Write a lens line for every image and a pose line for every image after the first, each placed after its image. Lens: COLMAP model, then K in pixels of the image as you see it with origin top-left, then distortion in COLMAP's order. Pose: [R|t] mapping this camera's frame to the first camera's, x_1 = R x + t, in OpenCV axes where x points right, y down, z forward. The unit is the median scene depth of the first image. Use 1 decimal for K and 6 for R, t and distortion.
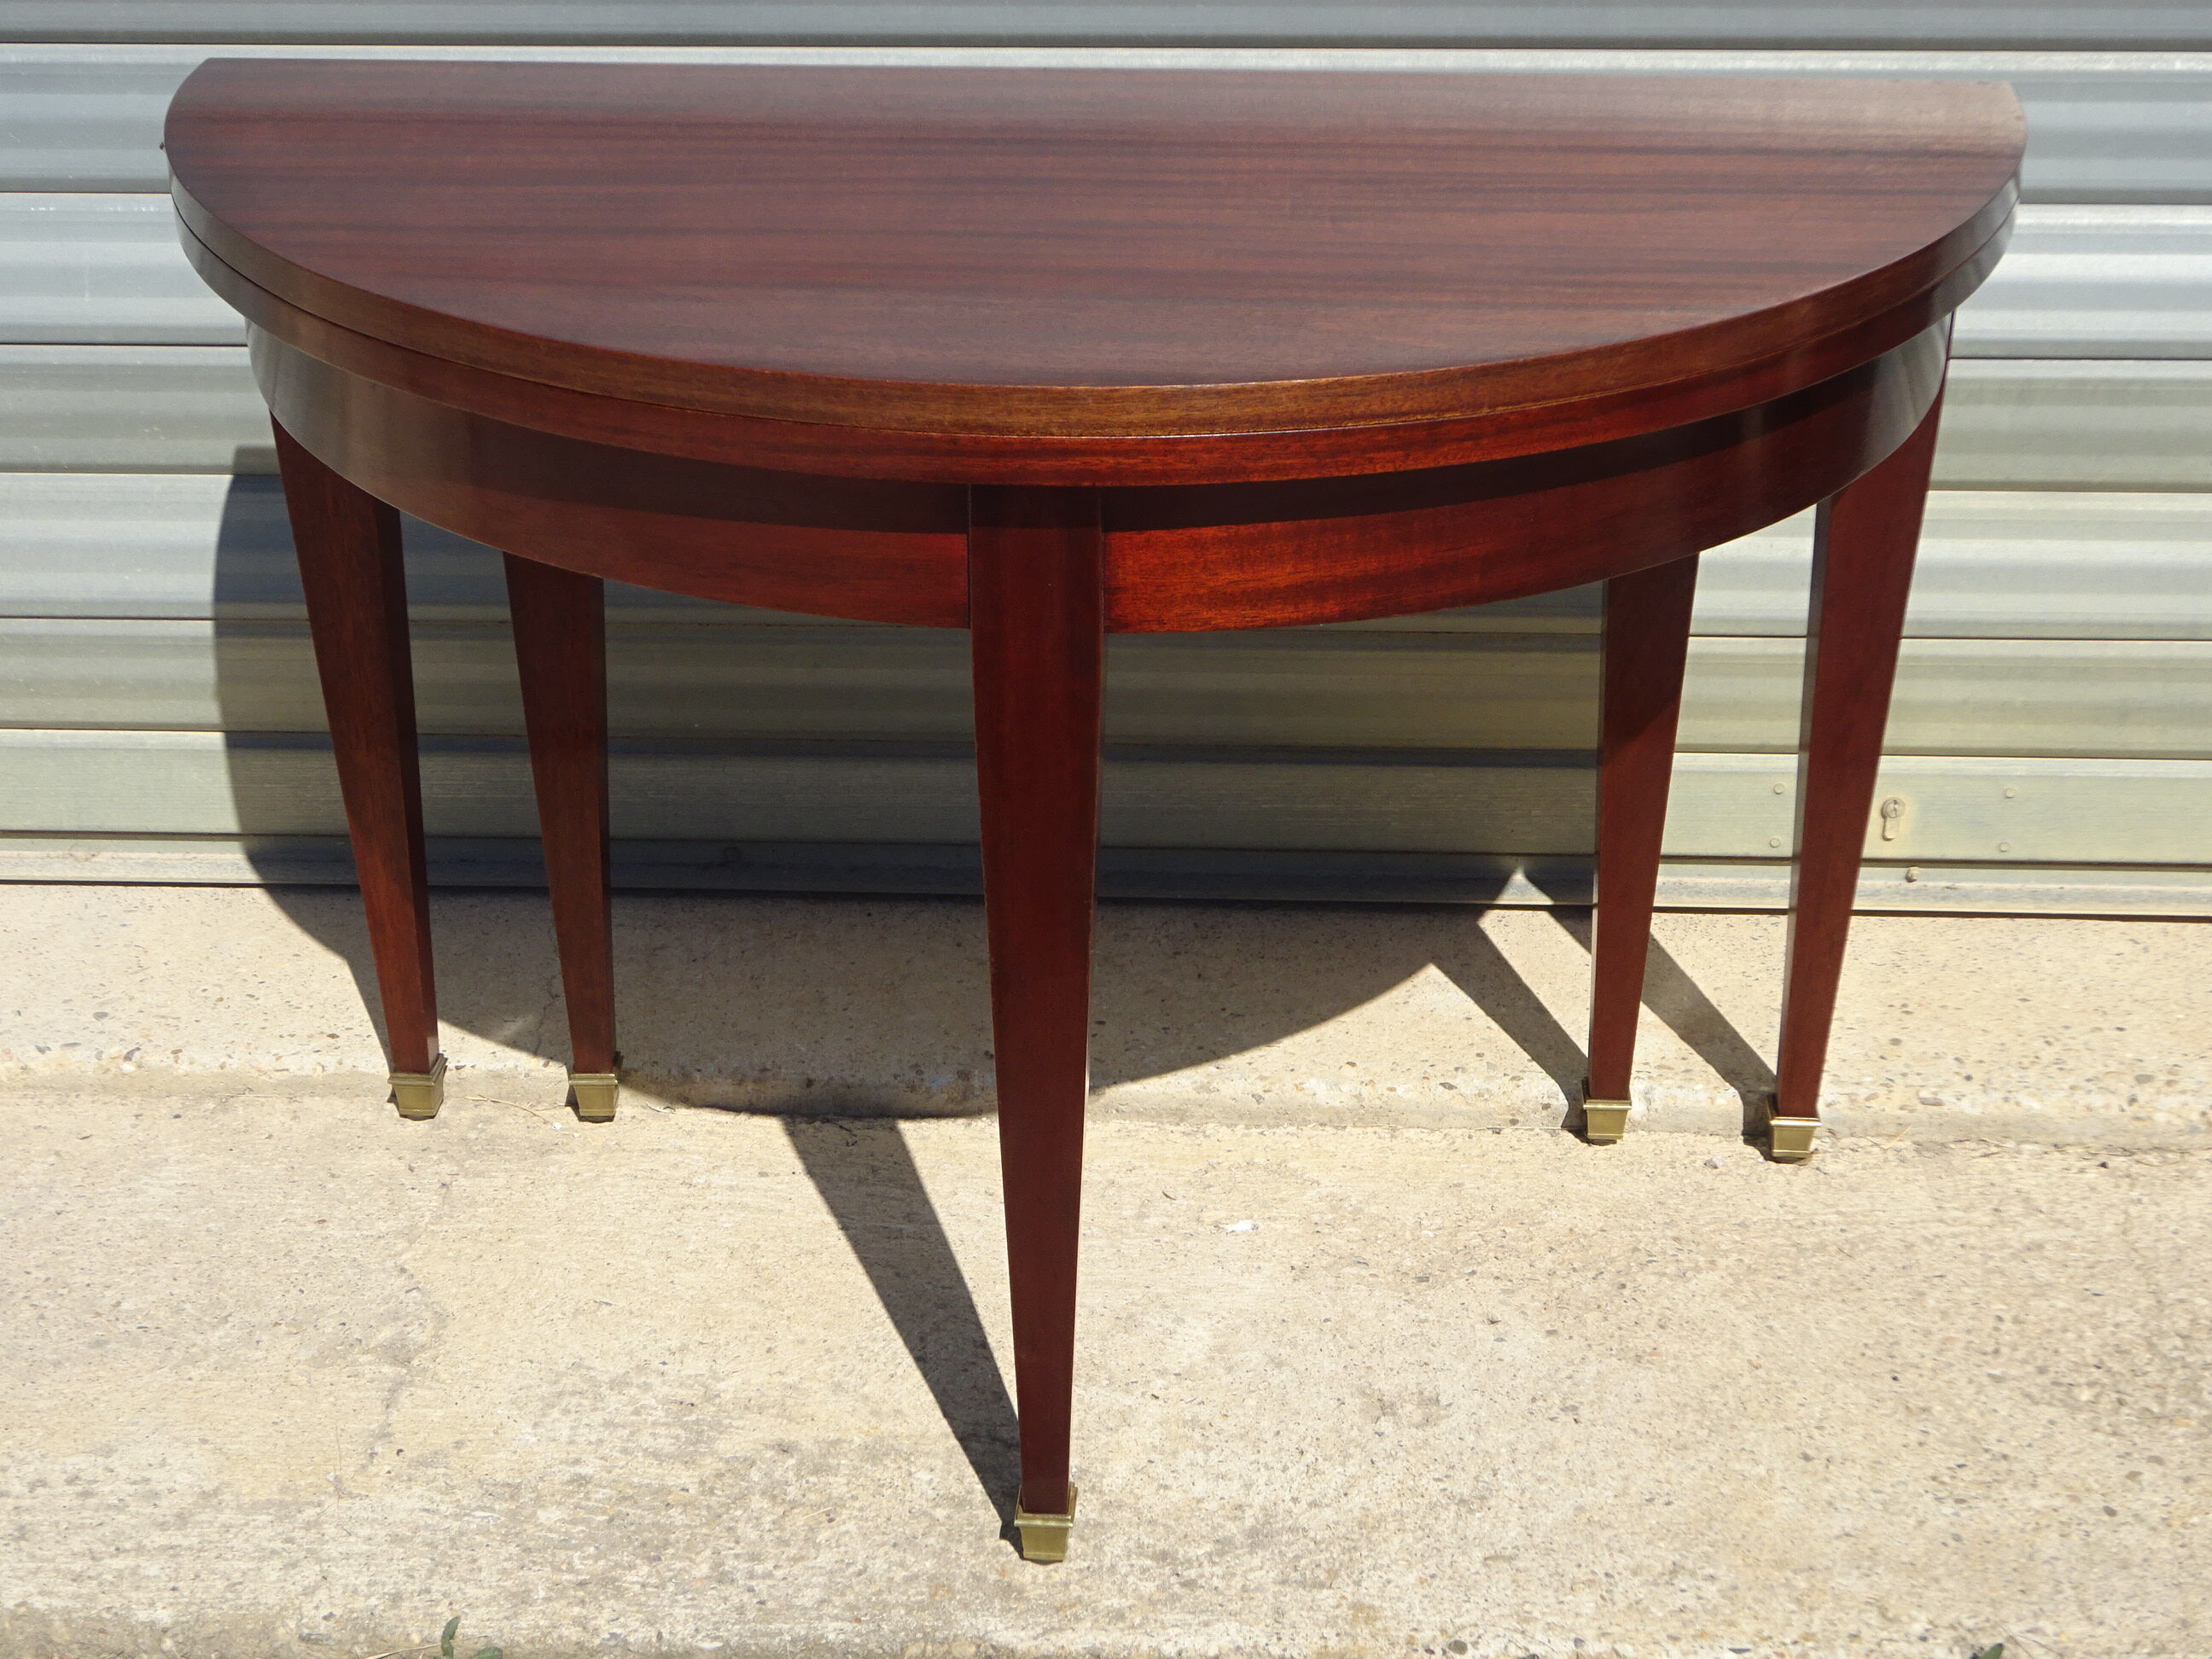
lens RADIAL K [[3326.5, 0, 1103.7], [0, 3326.5, 840.1], [0, 0, 1]] dist [0.026383, 0.000000]
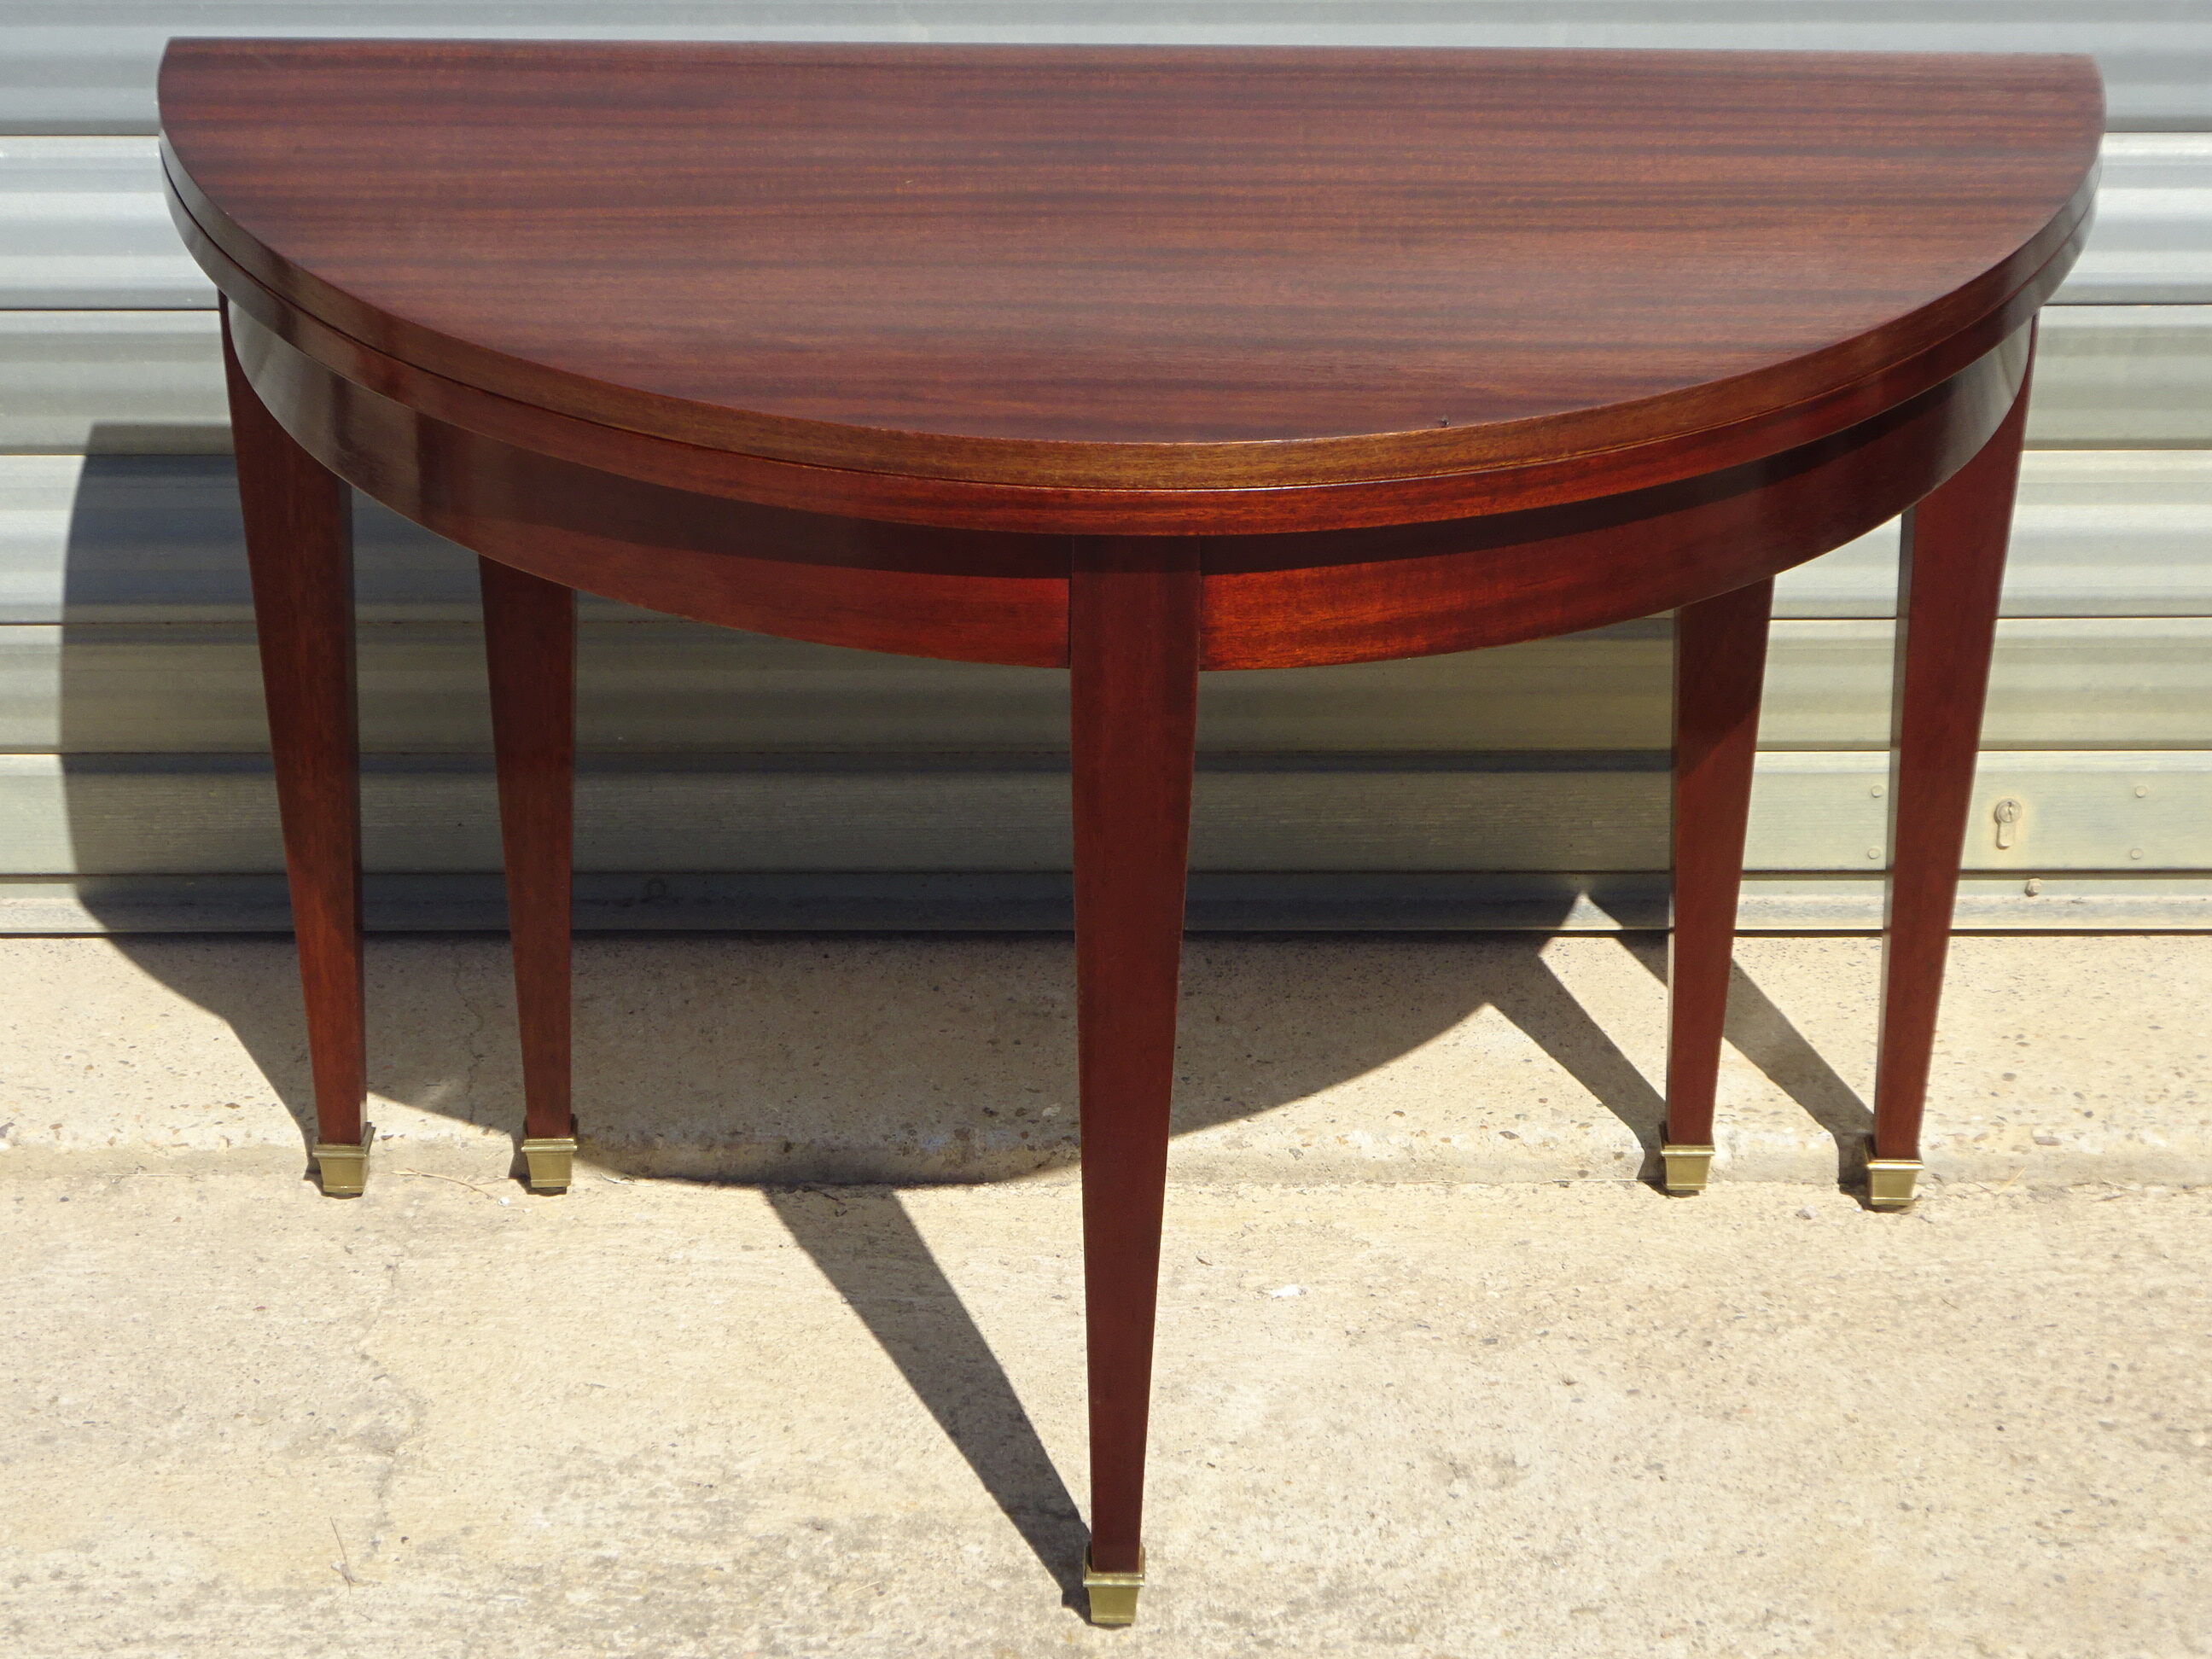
lens RADIAL K [[5863.3, 0, 1077.6], [0, 5863.3, 885.5], [0, 0, 1]] dist [0.067961, 0.000000]
pose [[0.998514, -0.017709, 0.051546, -0.095383], [0.017284, 0.999813, 0.008685, -0.008777], [-0.051690, -0.007781, 0.998633, -0.583931]]
